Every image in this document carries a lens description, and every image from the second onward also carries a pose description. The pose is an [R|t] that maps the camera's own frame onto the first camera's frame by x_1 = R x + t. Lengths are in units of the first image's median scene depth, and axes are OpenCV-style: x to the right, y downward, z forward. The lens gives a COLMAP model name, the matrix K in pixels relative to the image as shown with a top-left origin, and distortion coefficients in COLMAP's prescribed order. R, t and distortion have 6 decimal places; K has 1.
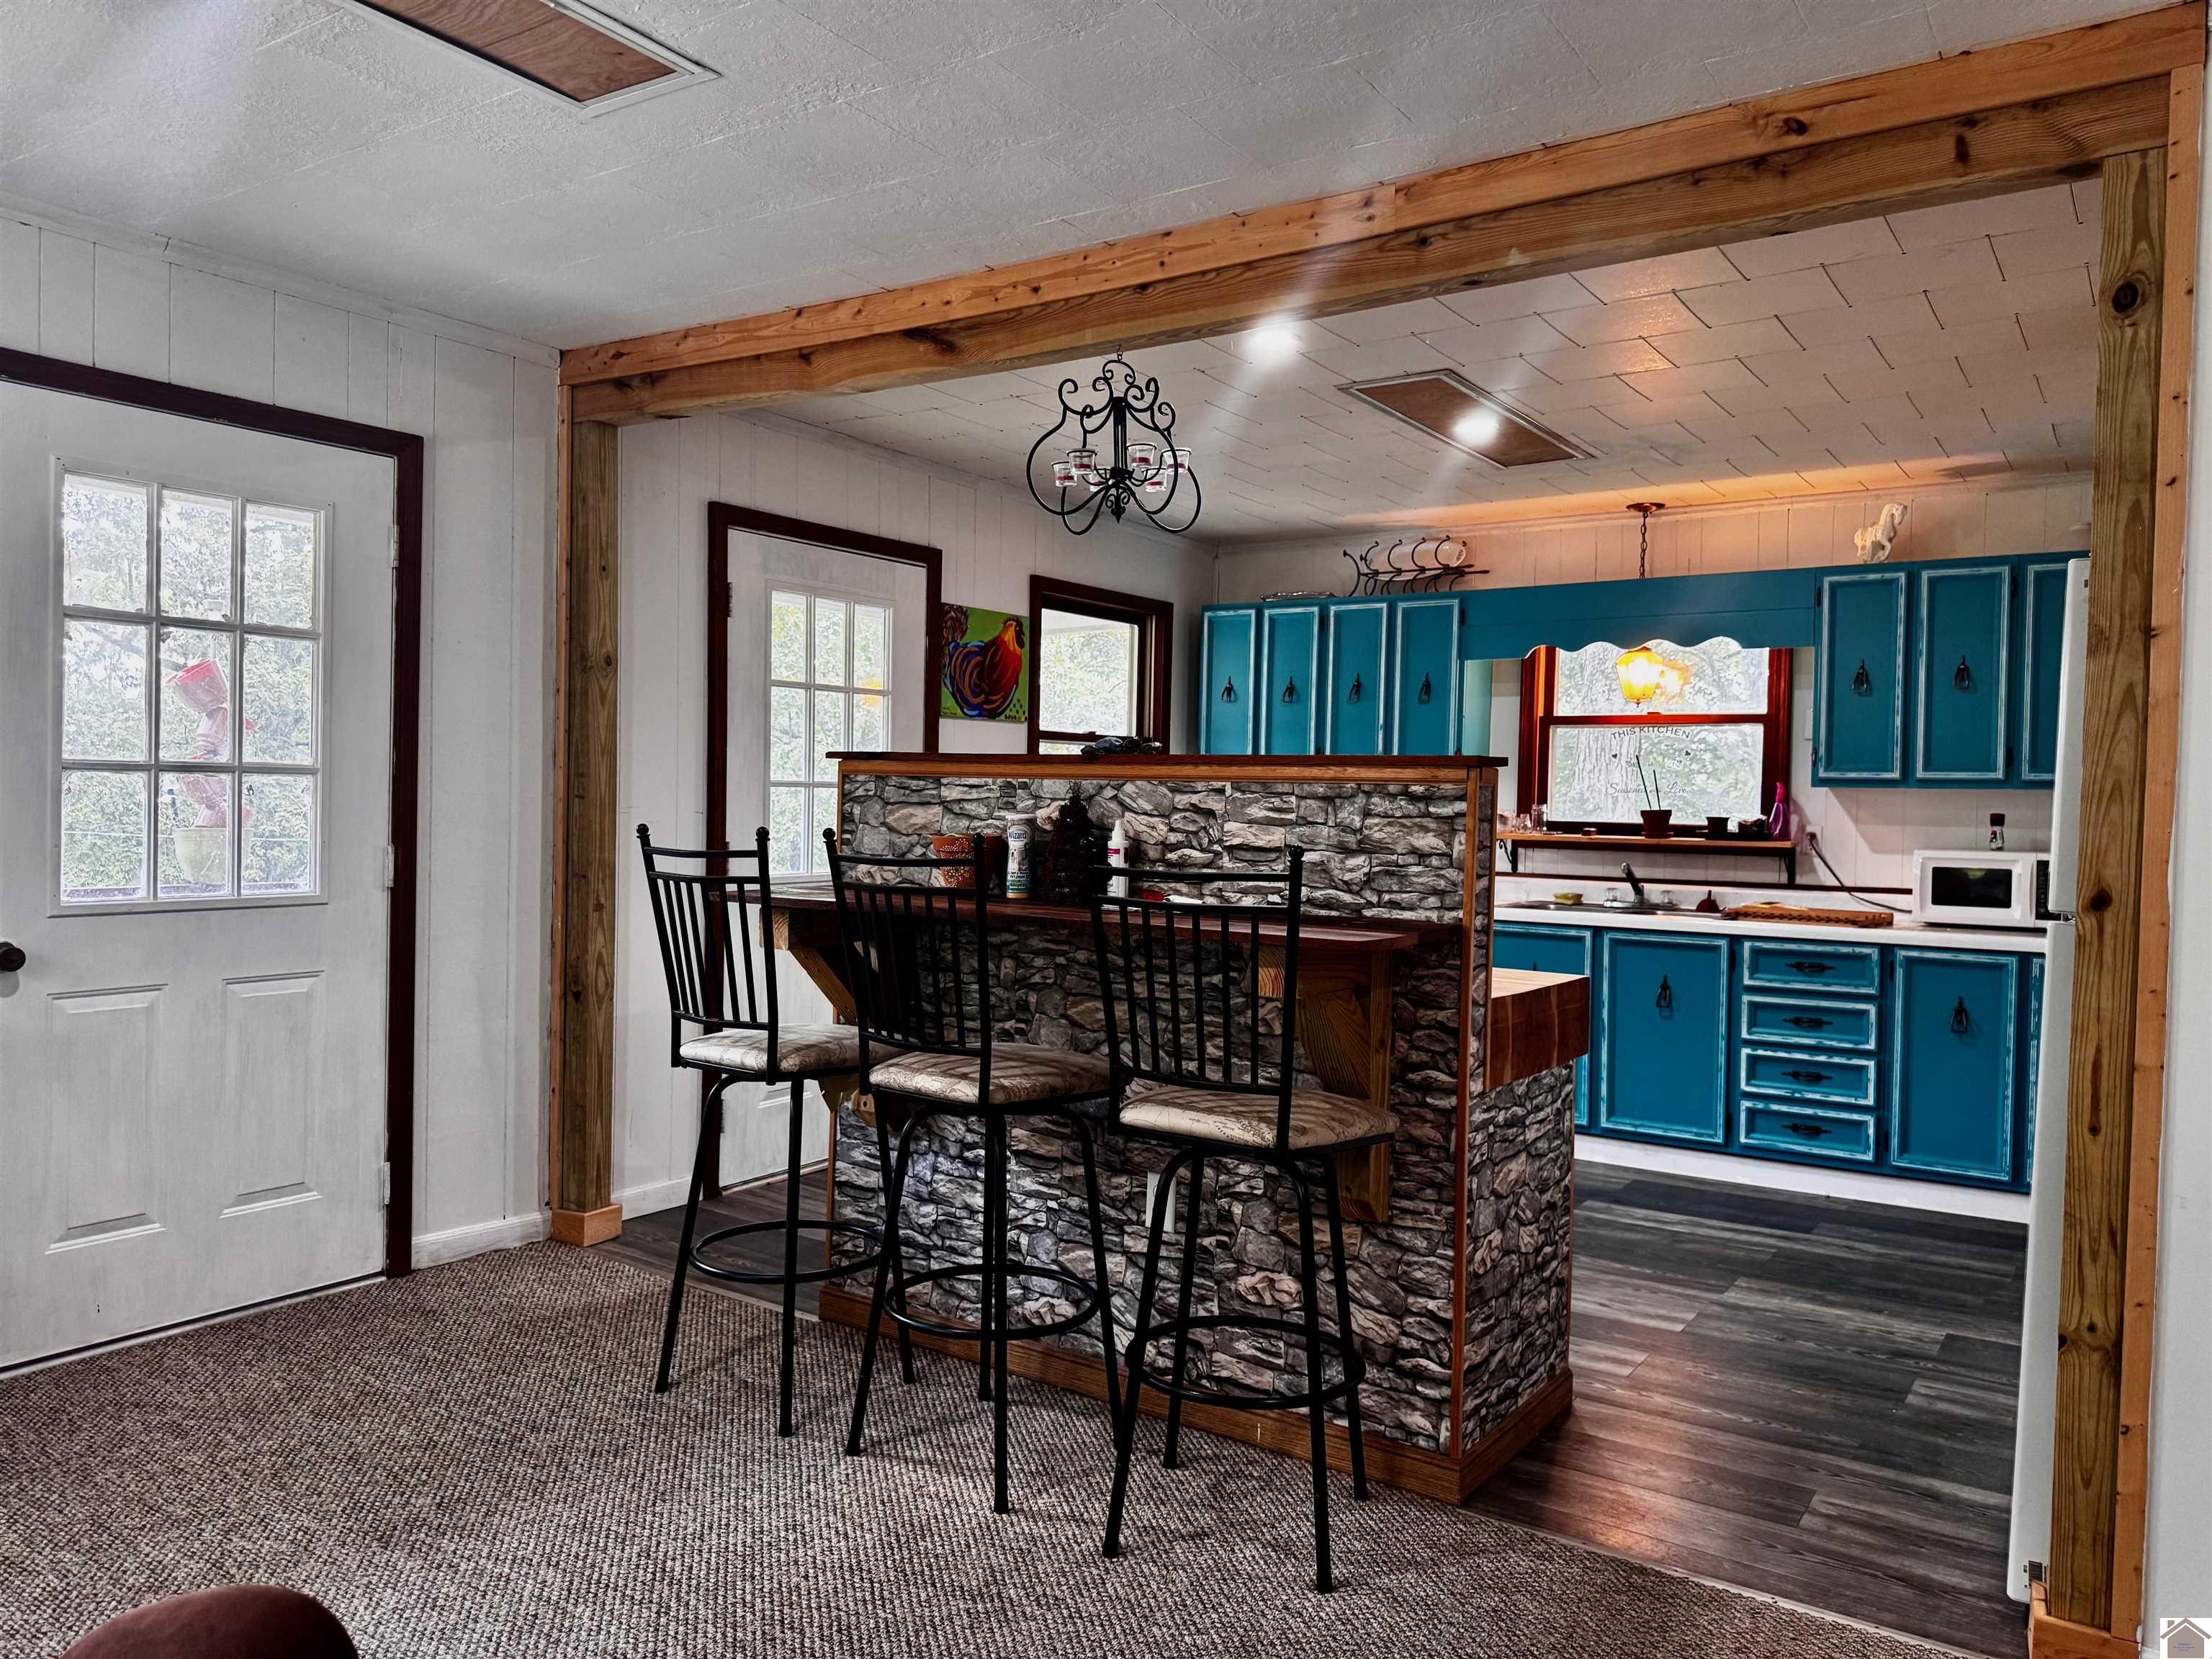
lens RADIAL K [[1576.7, 0, 1108.4], [0, 1576.7, 827.2], [0, 0, 1]] dist [0.042455, -0.038841]
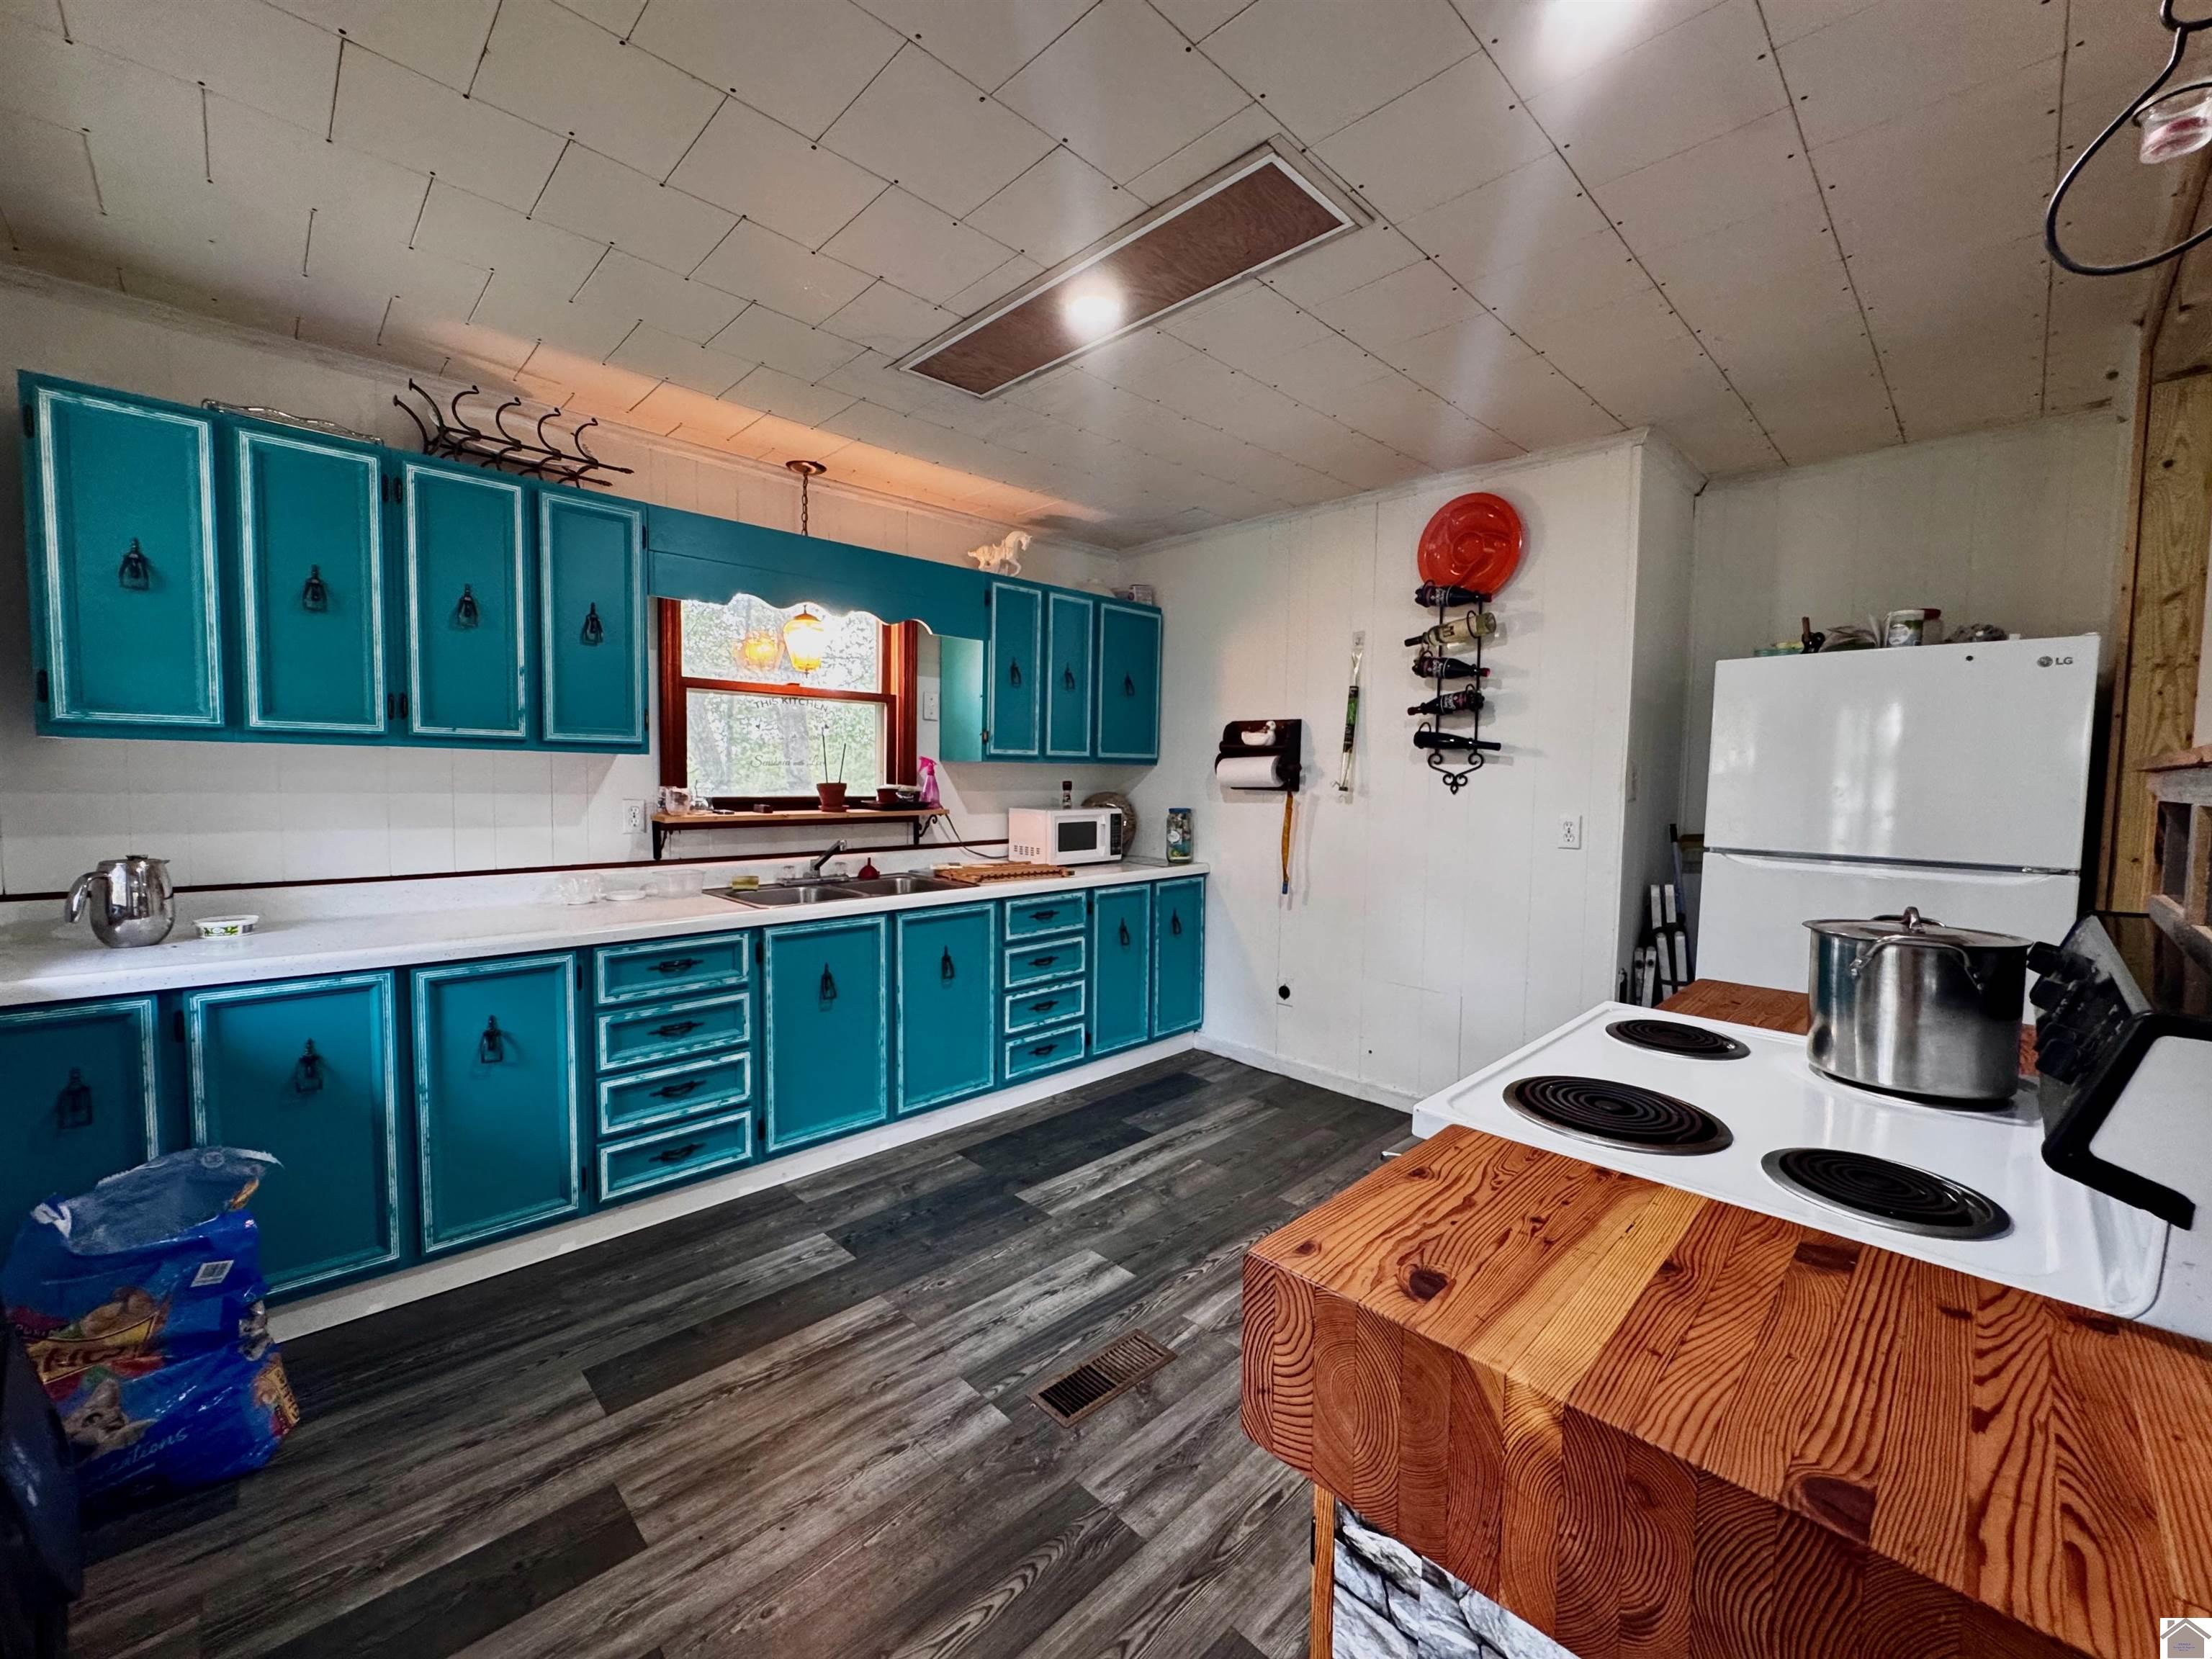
lens RADIAL K [[887.0, 0, 1107.7], [0, 887.0, 828.6], [0, 0, 1]] dist [0.007060, 0.000080]
pose [[0.201443, -0.081491, 0.976105, -0.186853], [0.008463, 0.996641, 0.081459, -0.029447], [-0.979464, -0.008149, 0.201456, 0.797943]]
